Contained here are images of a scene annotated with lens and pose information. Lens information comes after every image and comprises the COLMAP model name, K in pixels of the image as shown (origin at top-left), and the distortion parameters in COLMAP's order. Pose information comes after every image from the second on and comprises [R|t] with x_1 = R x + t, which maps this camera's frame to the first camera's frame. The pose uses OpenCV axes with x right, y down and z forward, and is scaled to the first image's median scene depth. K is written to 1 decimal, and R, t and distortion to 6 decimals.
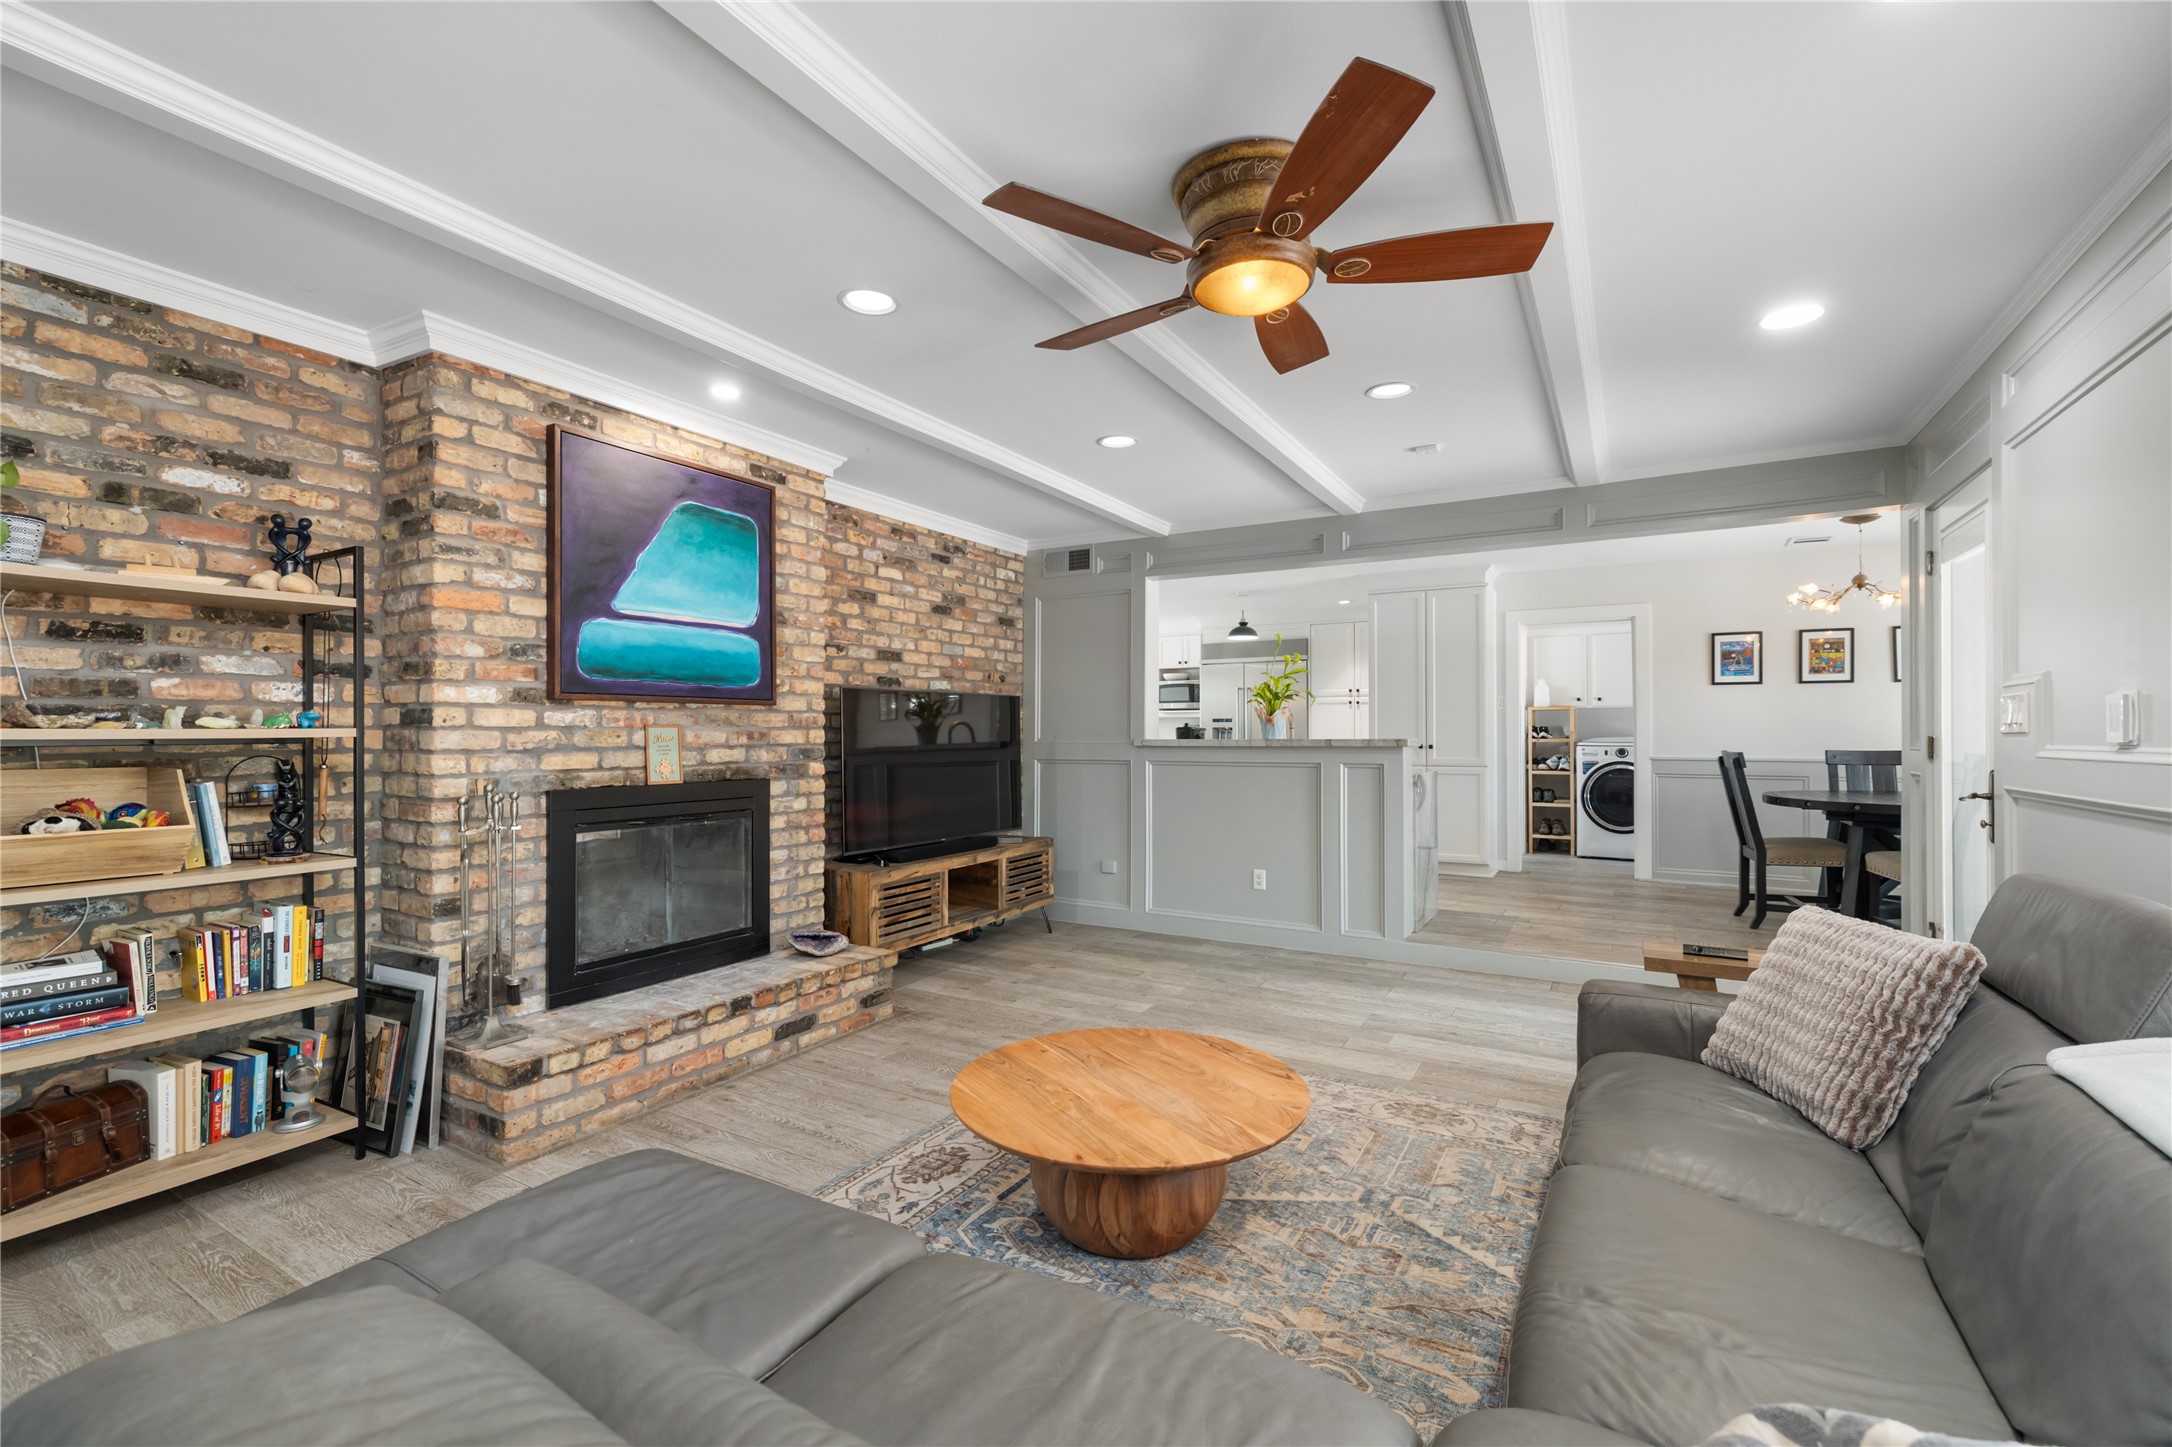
lens RADIAL K [[922.3, 0, 1094.1], [0, 922.3, 726.7], [0, 0, 1]] dist [-0.001923, 0.001595]
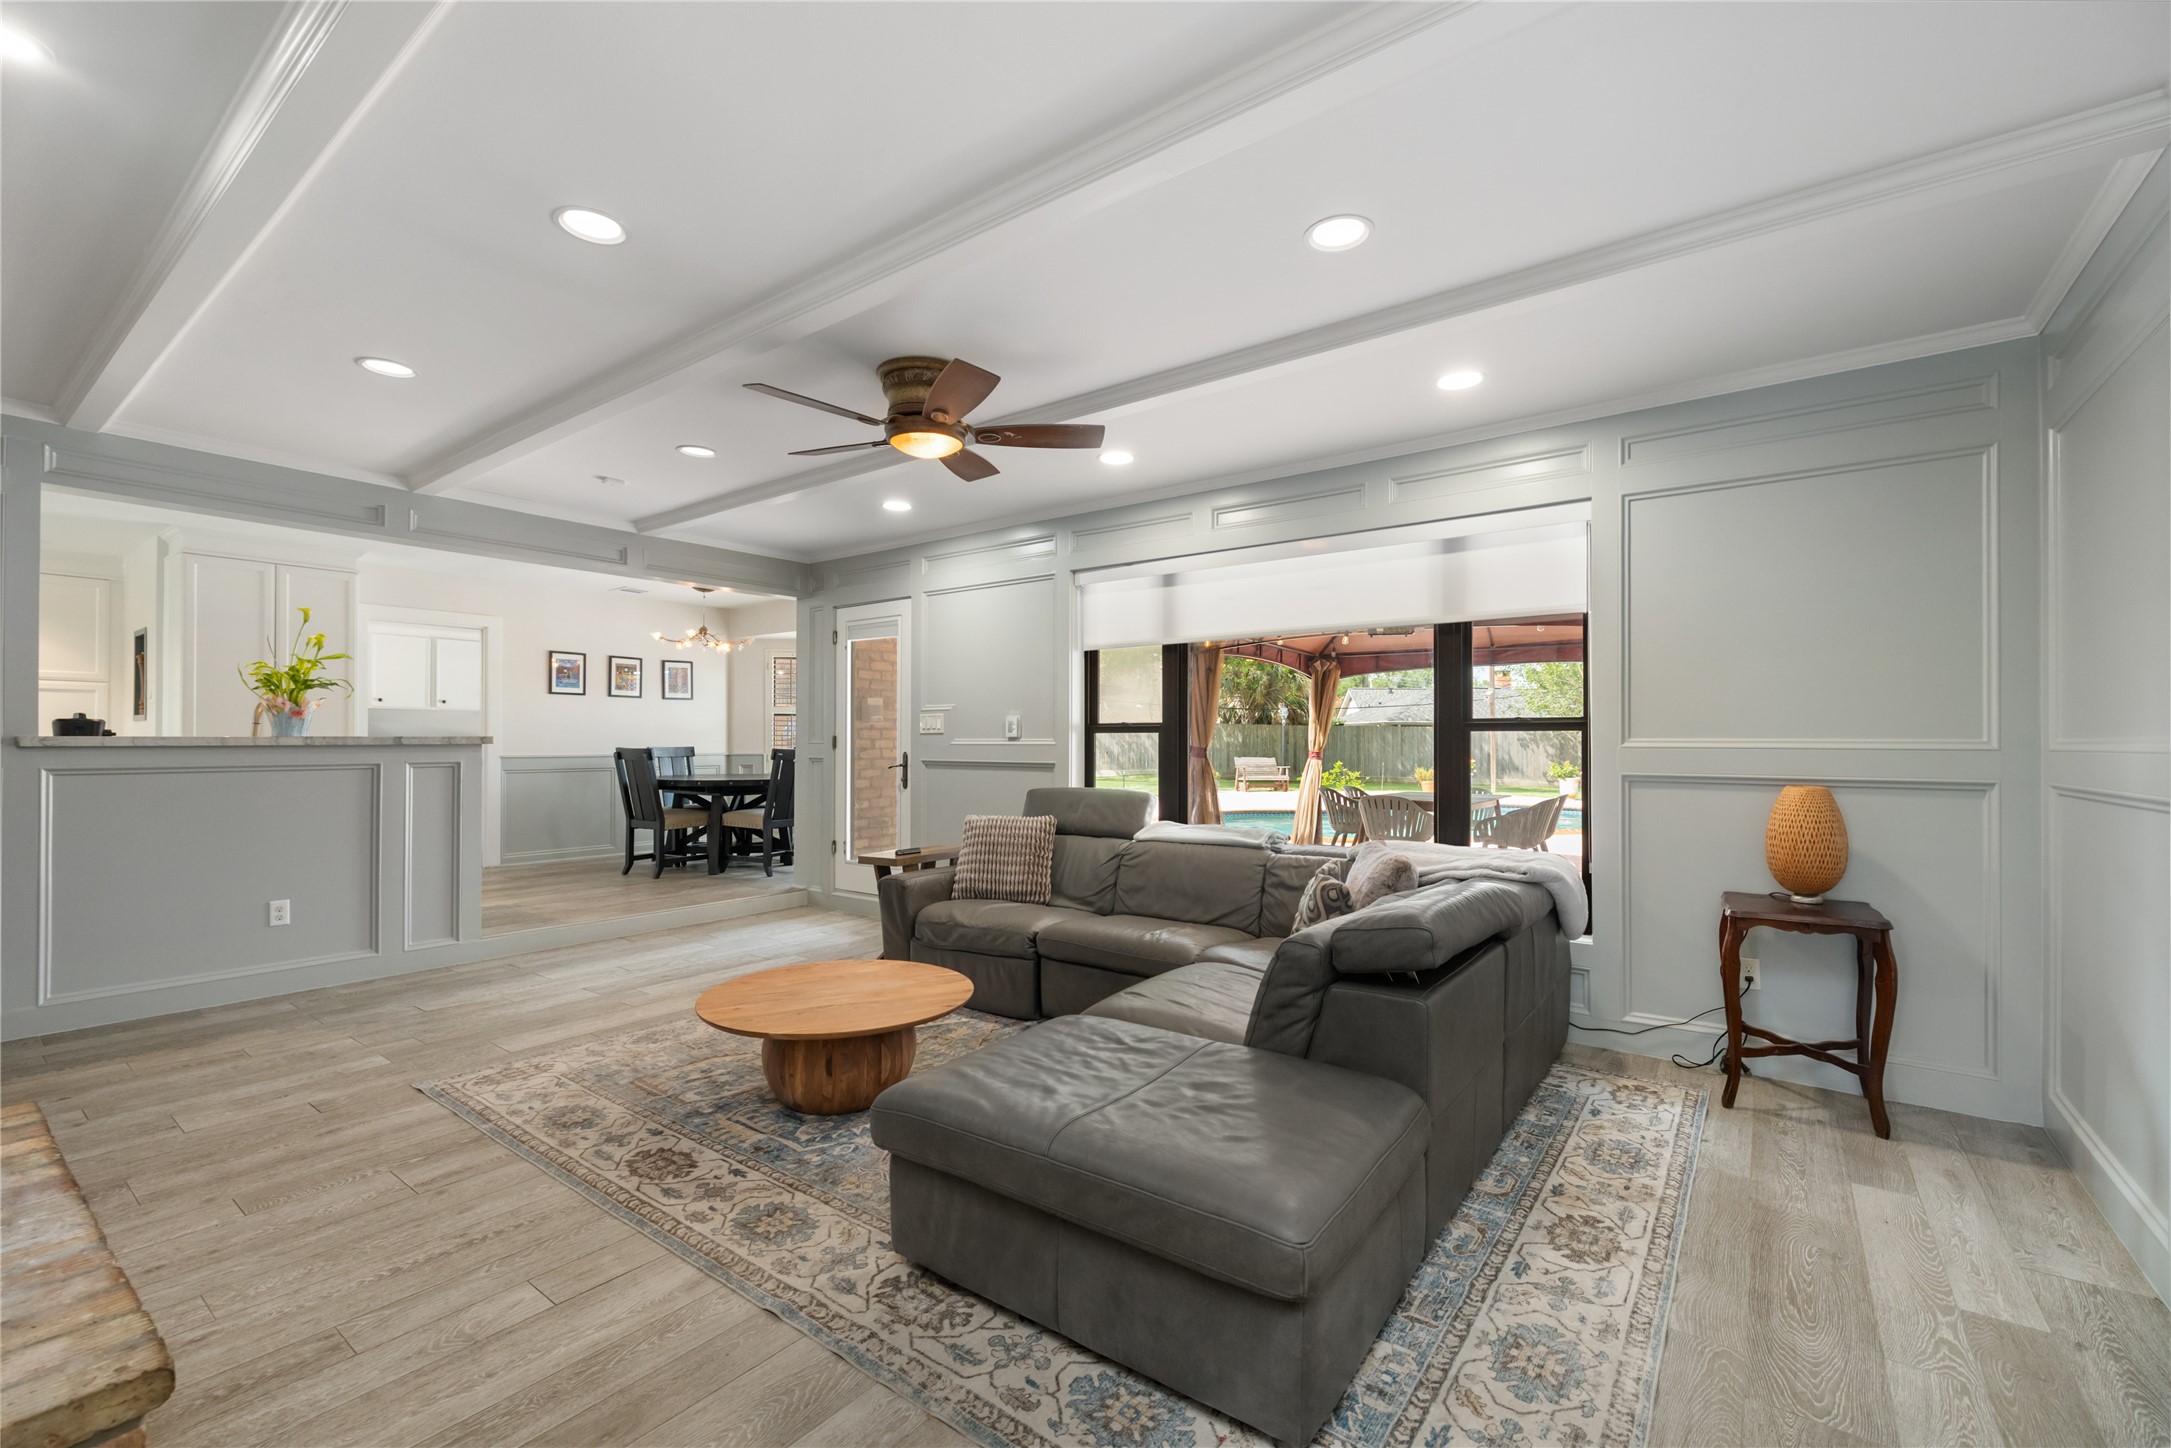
lens RADIAL K [[921.9, 0, 1094.9], [0, 921.9, 727.8], [0, 0, 1]] dist [-0.001923, 0.001595]
pose [[0.109164, 0.014822, 0.993913, -0.749600], [-0.009479, 0.999859, -0.013870, 0.014702], [-0.993979, -0.007907, 0.109290, 0.300075]]
